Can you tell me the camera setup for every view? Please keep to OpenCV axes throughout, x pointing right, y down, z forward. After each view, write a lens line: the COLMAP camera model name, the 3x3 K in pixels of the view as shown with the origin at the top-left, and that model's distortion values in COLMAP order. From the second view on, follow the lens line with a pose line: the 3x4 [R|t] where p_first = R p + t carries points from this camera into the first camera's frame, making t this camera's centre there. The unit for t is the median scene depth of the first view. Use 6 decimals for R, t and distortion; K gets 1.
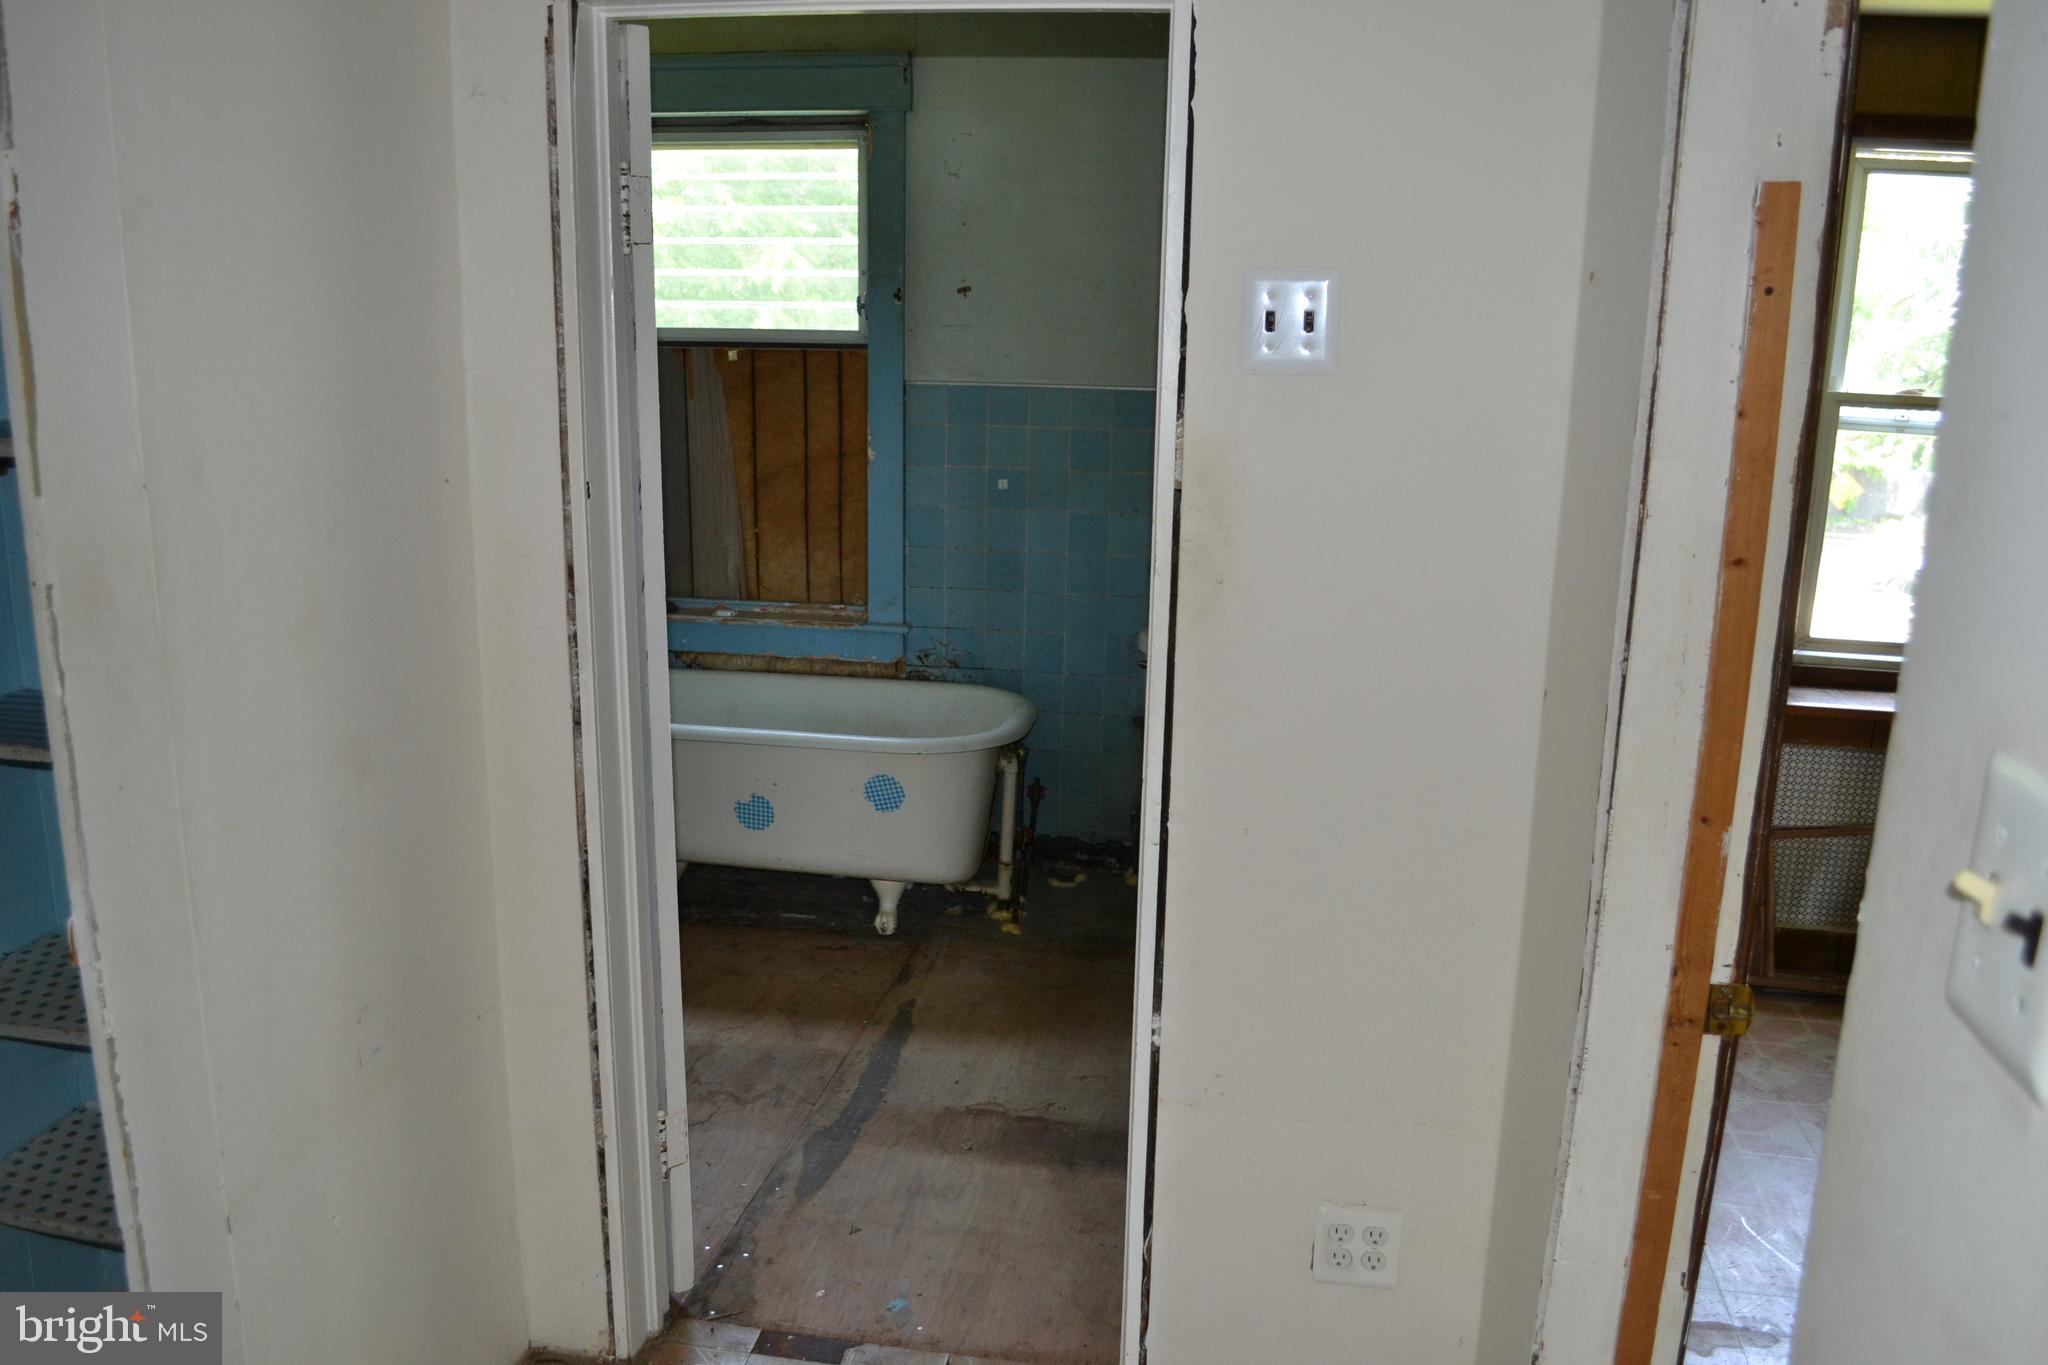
lens RADIAL K [[1632.2, 0, 1024.7], [0, 1632.2, 683.2], [0, 0, 1]] dist [-0.085487, 0.012652]
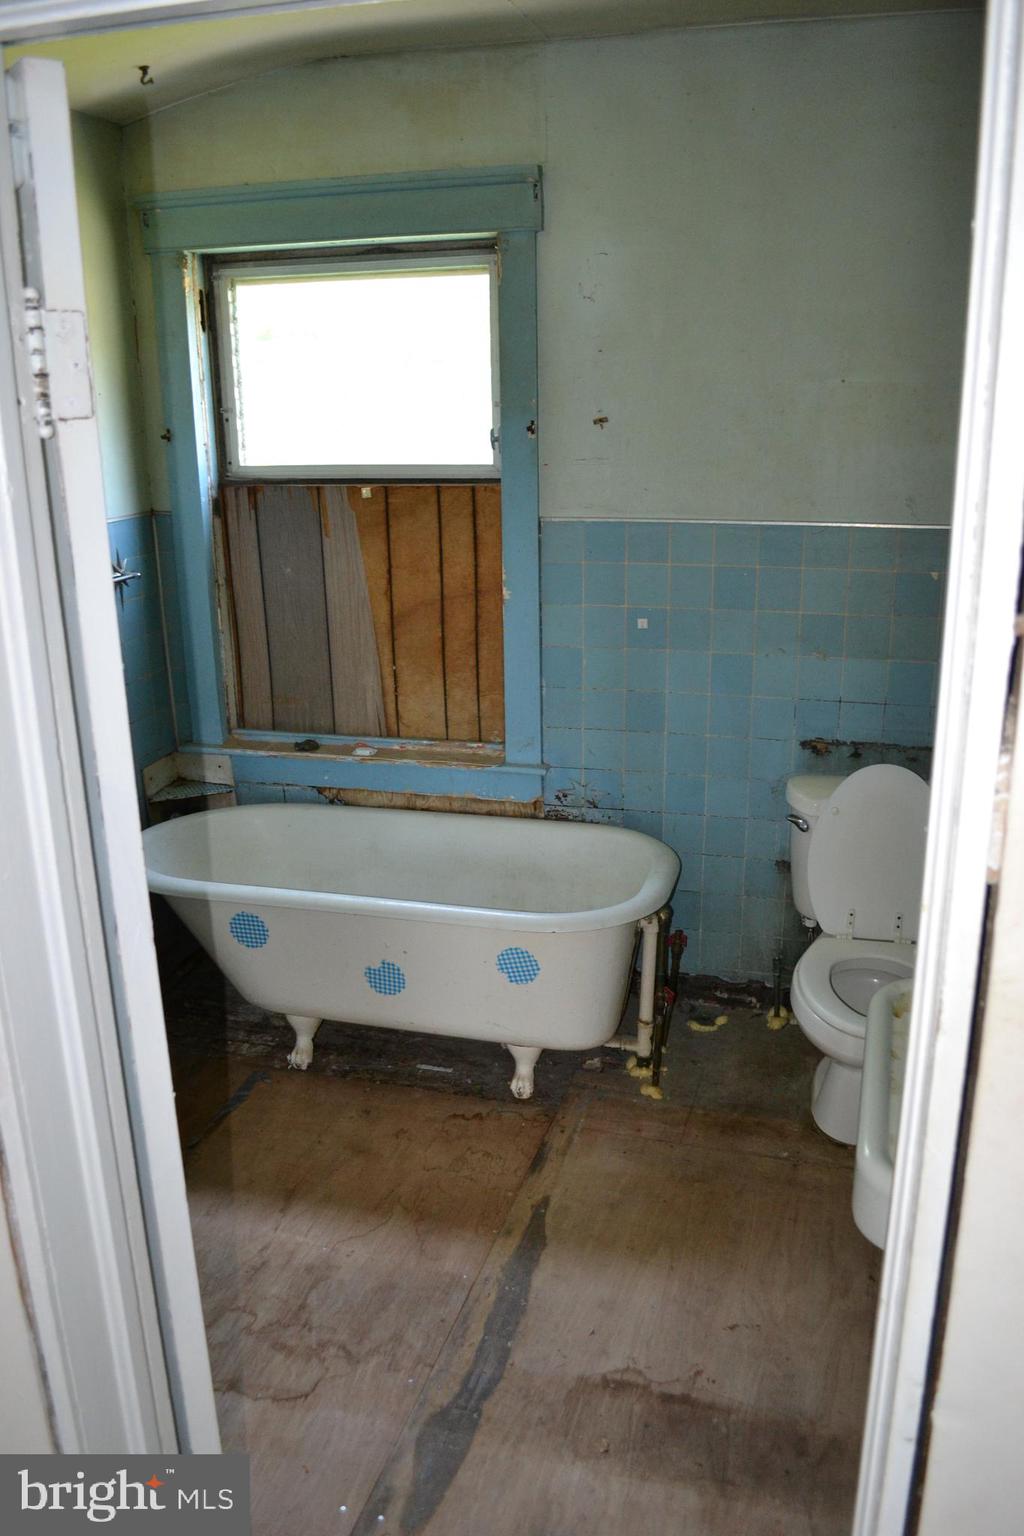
lens RADIAL K [[1224.1, 0, 539.0], [0, 1224.1, 769.6], [0, 0, 1]] dist [-0.085487, 0.012652]
pose [[0.995582, -0.000855, -0.093888, -0.006739], [0.006807, 0.997985, 0.063090, -0.085549], [0.093645, -0.063450, 0.993582, 0.283367]]
